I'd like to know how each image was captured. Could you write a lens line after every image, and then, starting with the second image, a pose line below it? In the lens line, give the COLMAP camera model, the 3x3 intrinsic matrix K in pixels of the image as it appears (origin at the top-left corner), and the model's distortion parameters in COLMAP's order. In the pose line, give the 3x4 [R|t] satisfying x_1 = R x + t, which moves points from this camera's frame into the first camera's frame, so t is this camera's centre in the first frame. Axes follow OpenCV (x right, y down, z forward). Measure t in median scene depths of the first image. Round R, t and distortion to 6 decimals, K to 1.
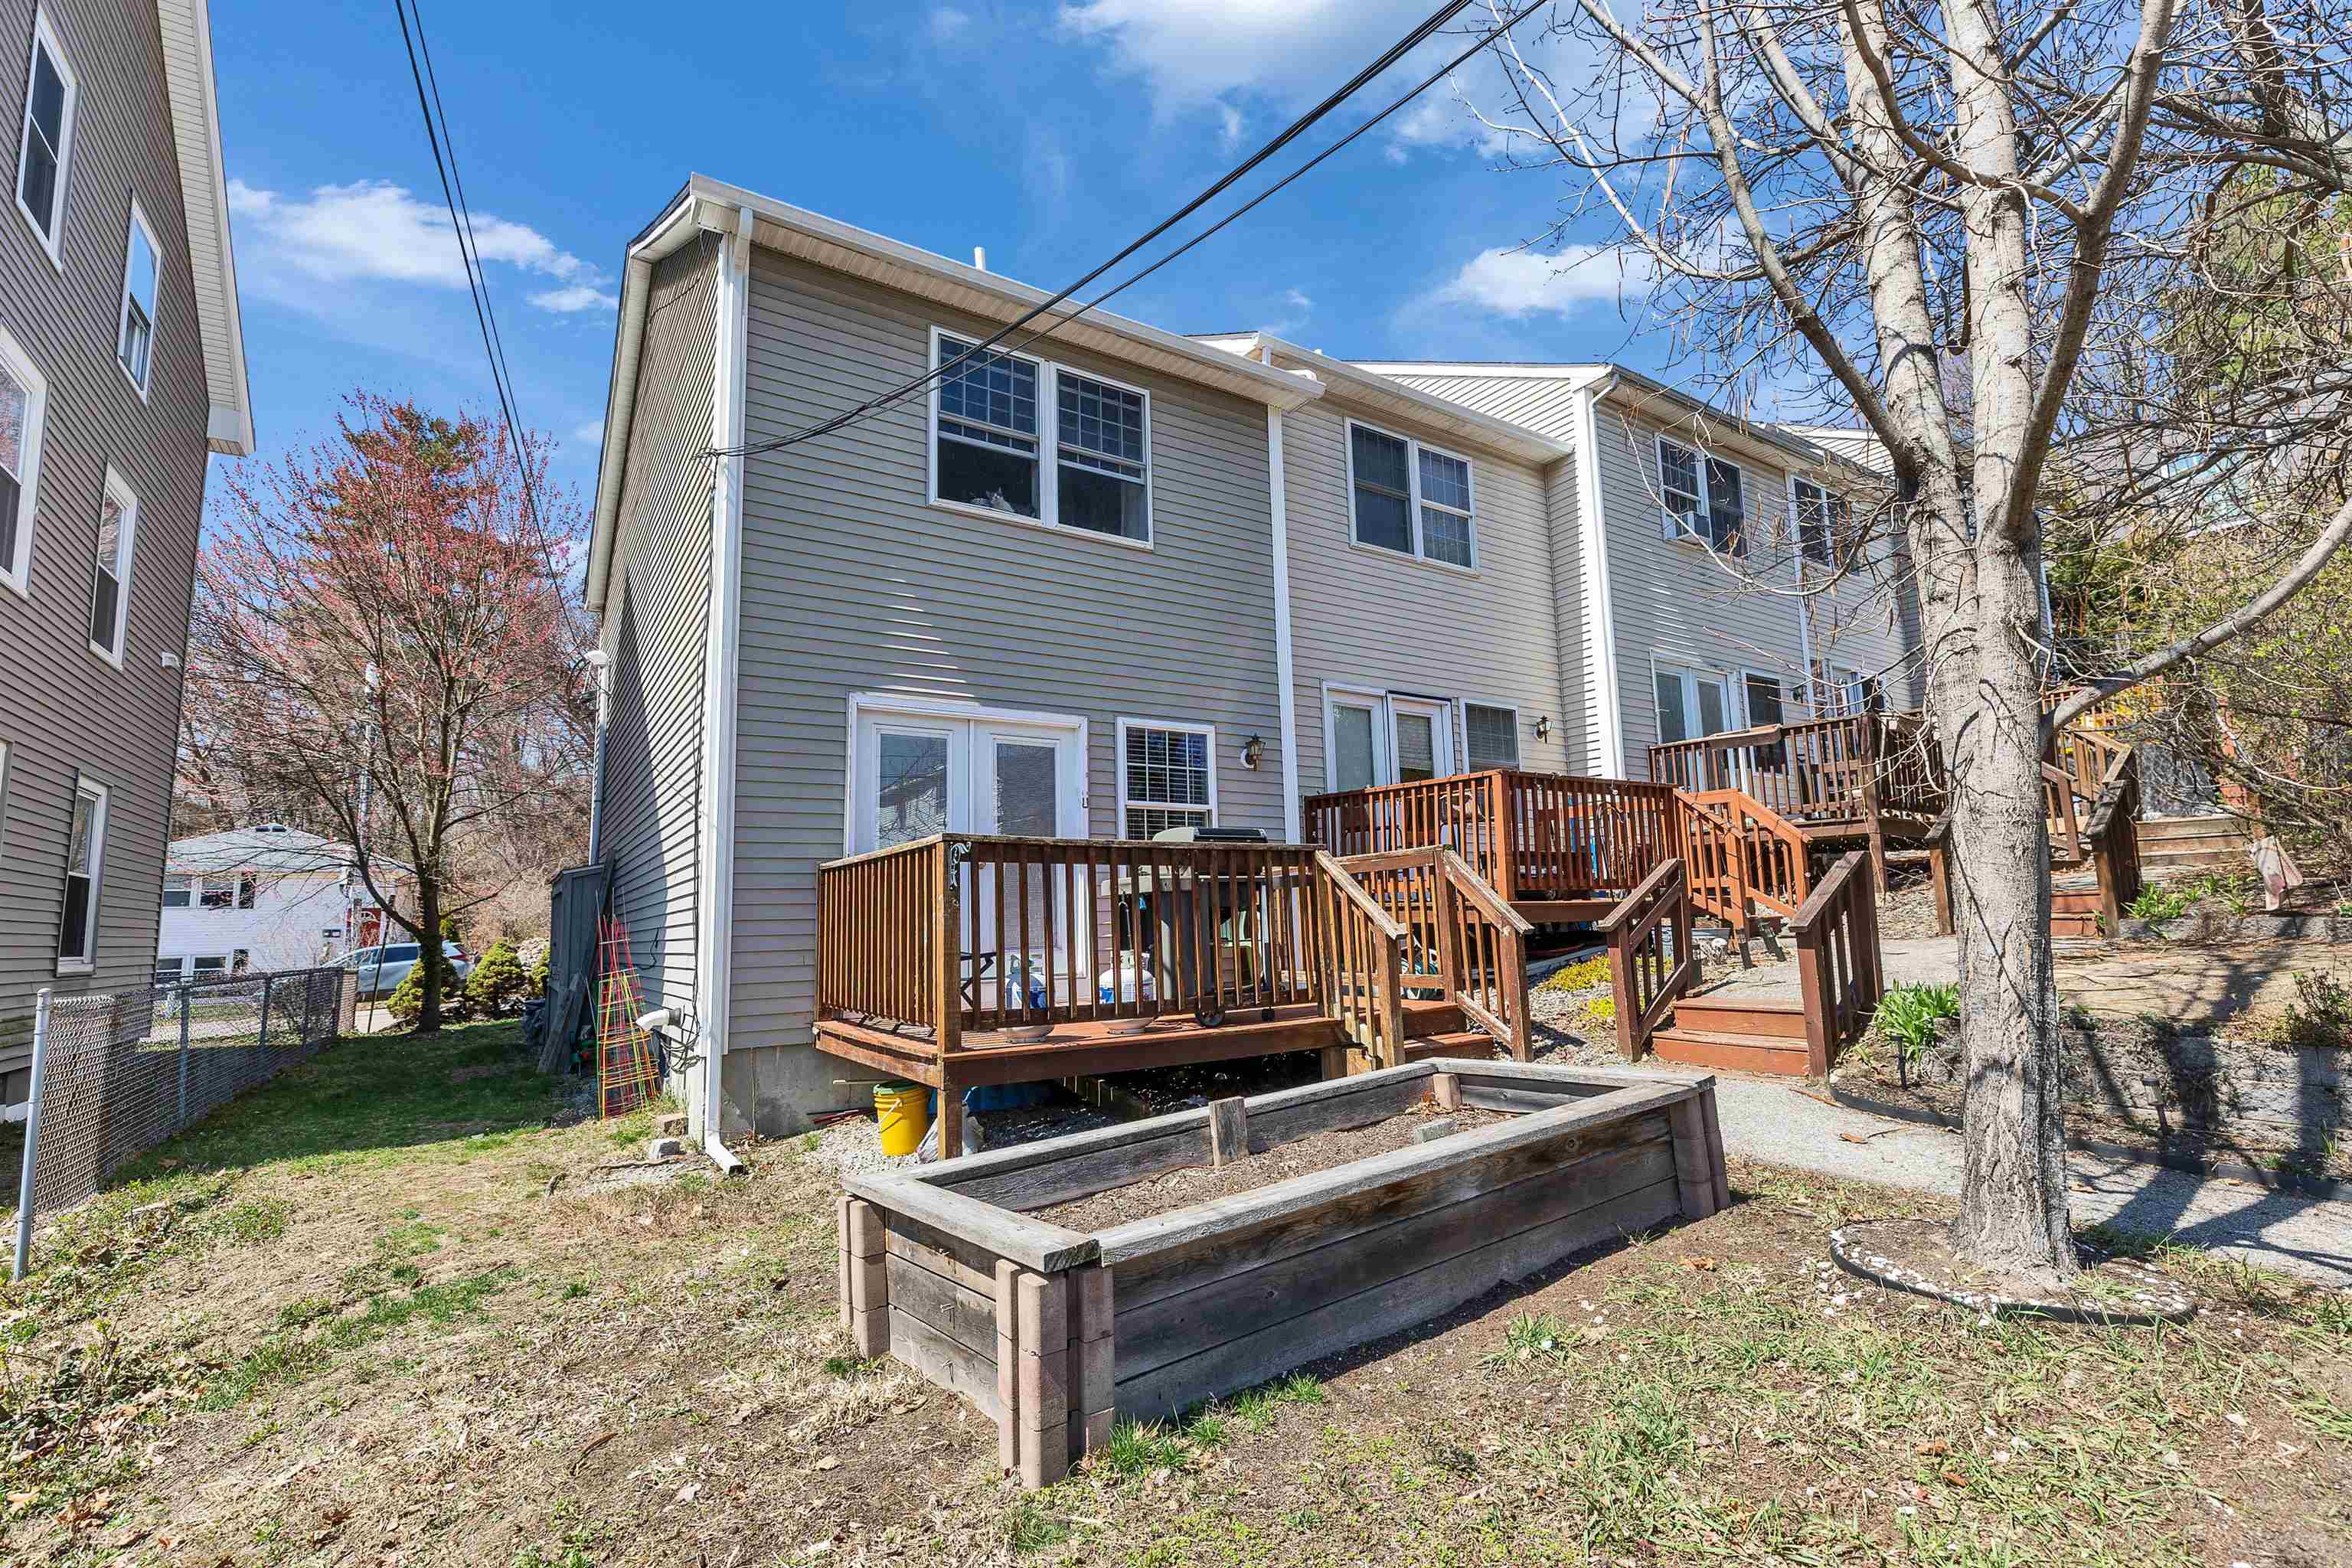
lens RADIAL K [[1049.2, 0, 1186.7], [0, 1049.2, 782.3], [0, 0, 1]] dist [0.005736, 0.000116]
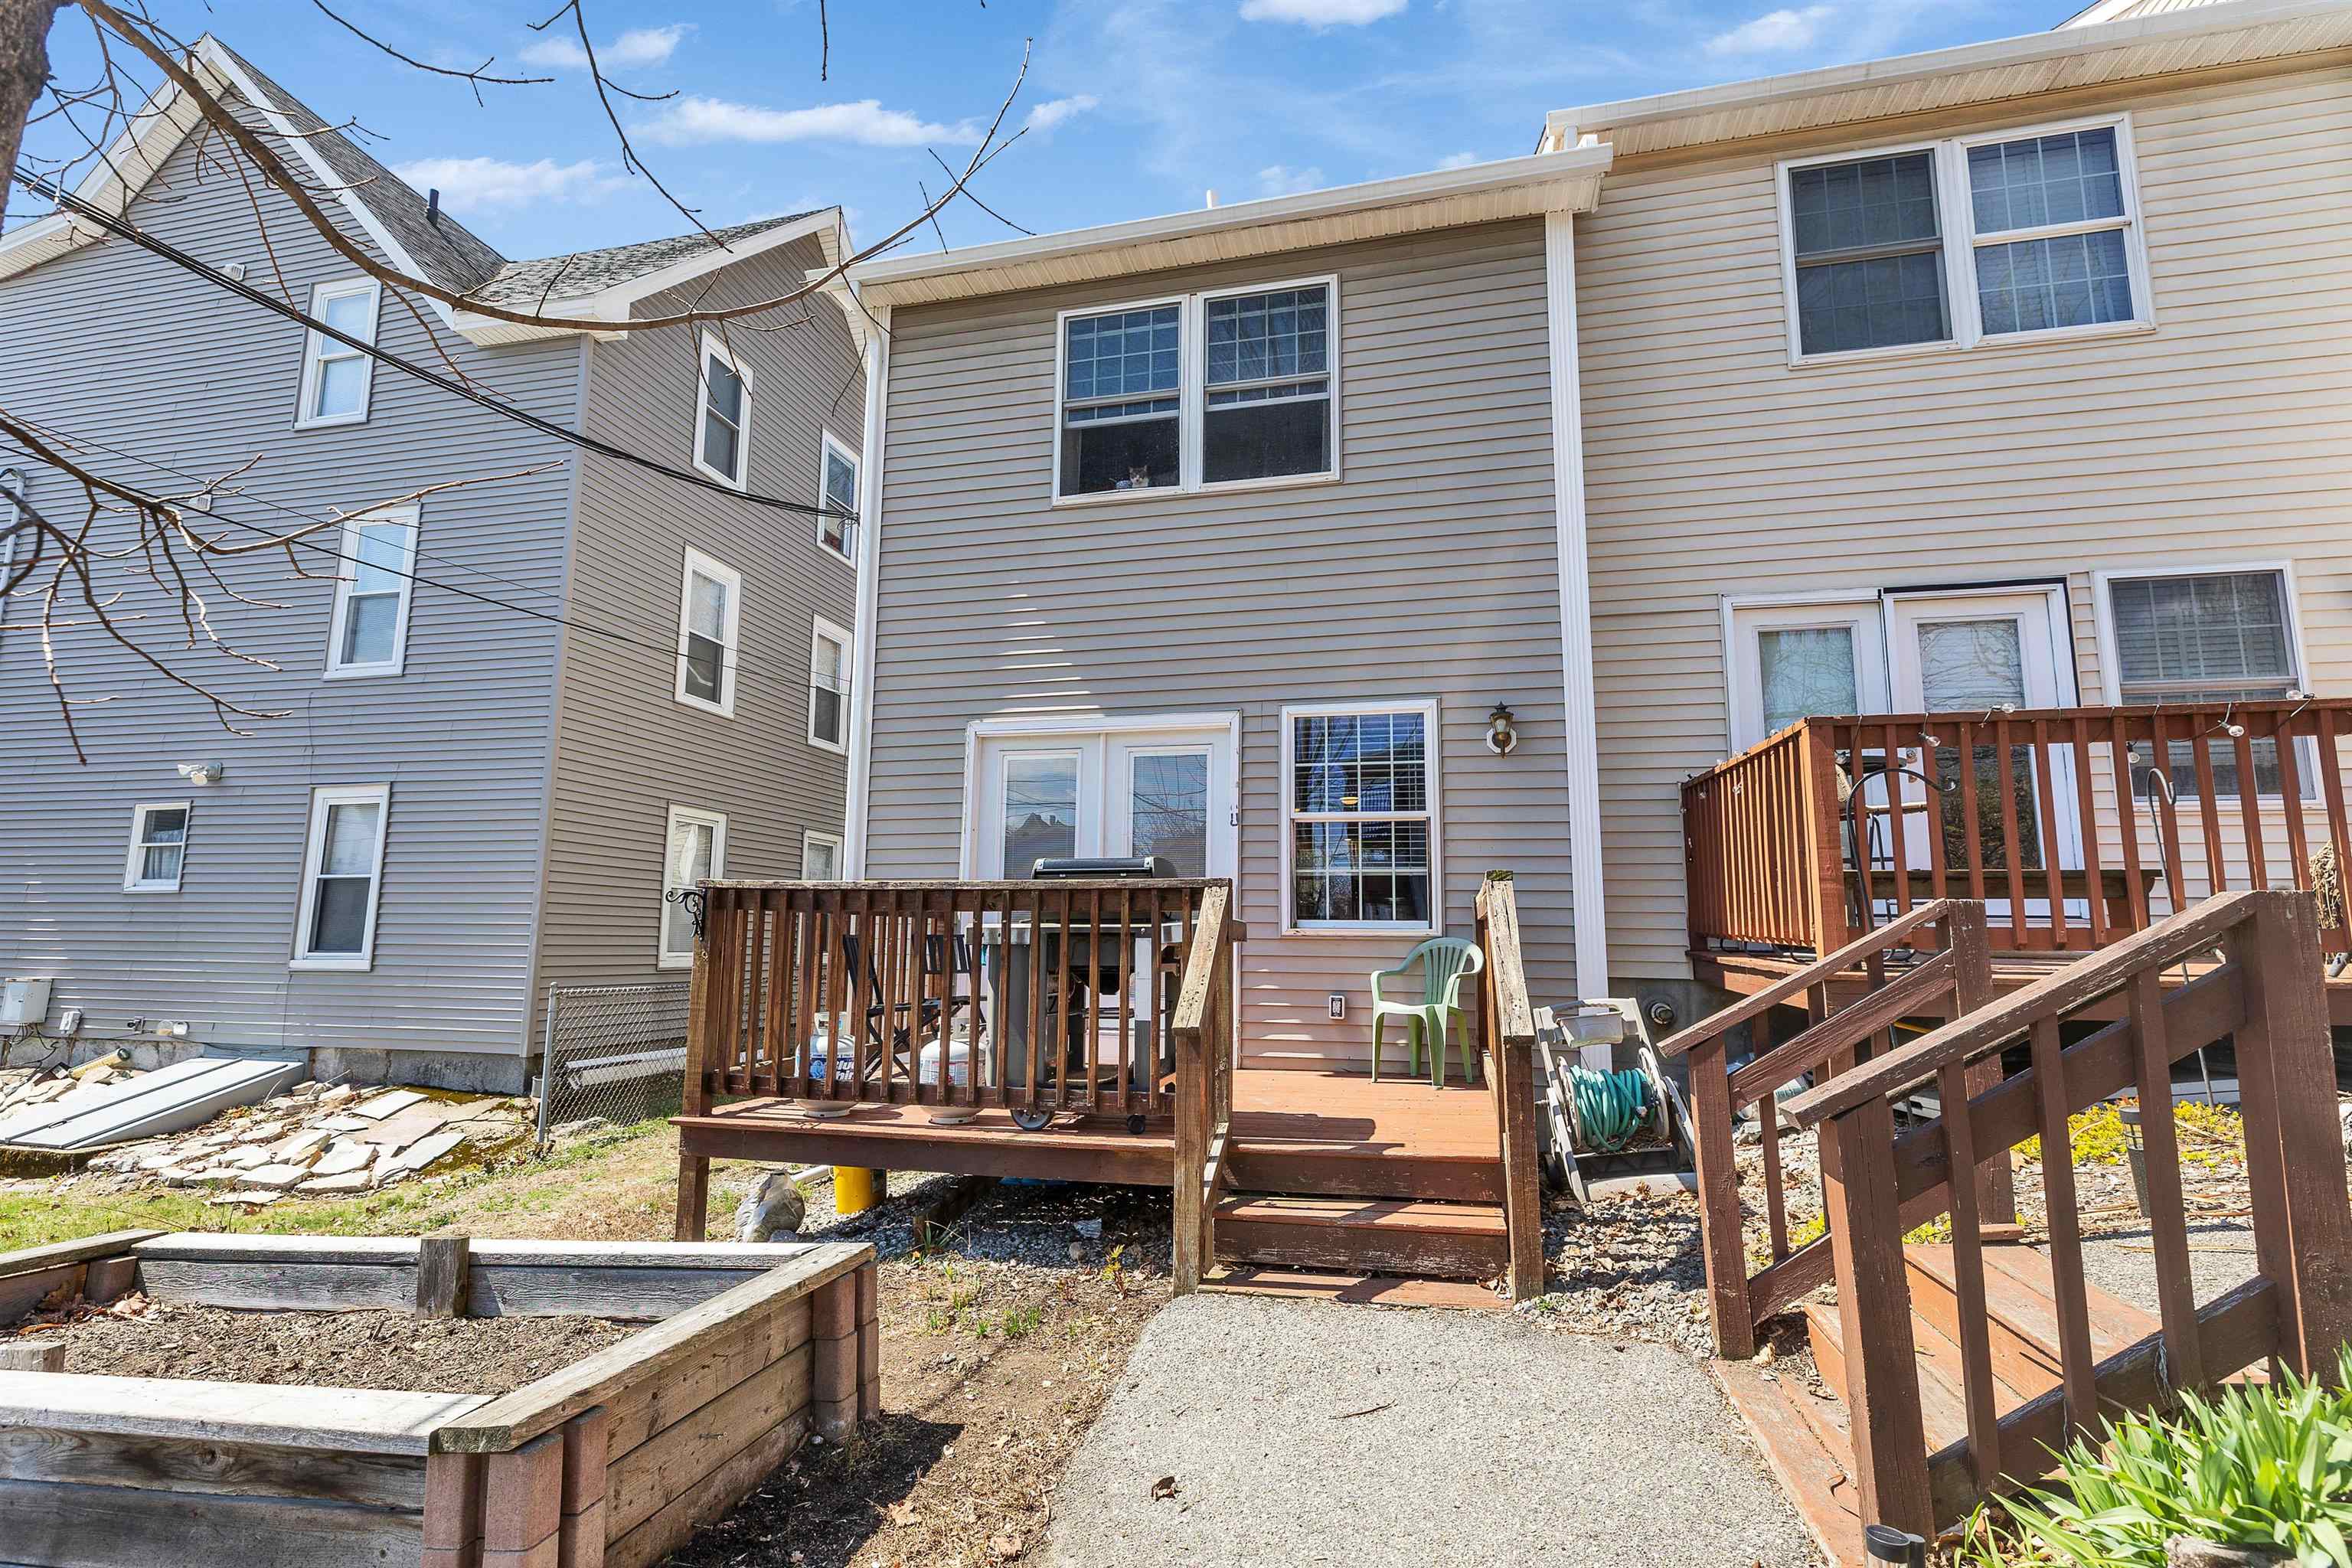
lens RADIAL K [[1082.1, 0, 1176.0], [0, 1082.1, 784.0], [0, 0, 1]] dist [0.005946, -0.000003]
pose [[0.682542, -0.069473, -0.727537, 0.460532], [0.072084, 0.997017, -0.027579, 0.011842], [0.727283, -0.033620, 0.685514, 0.383091]]
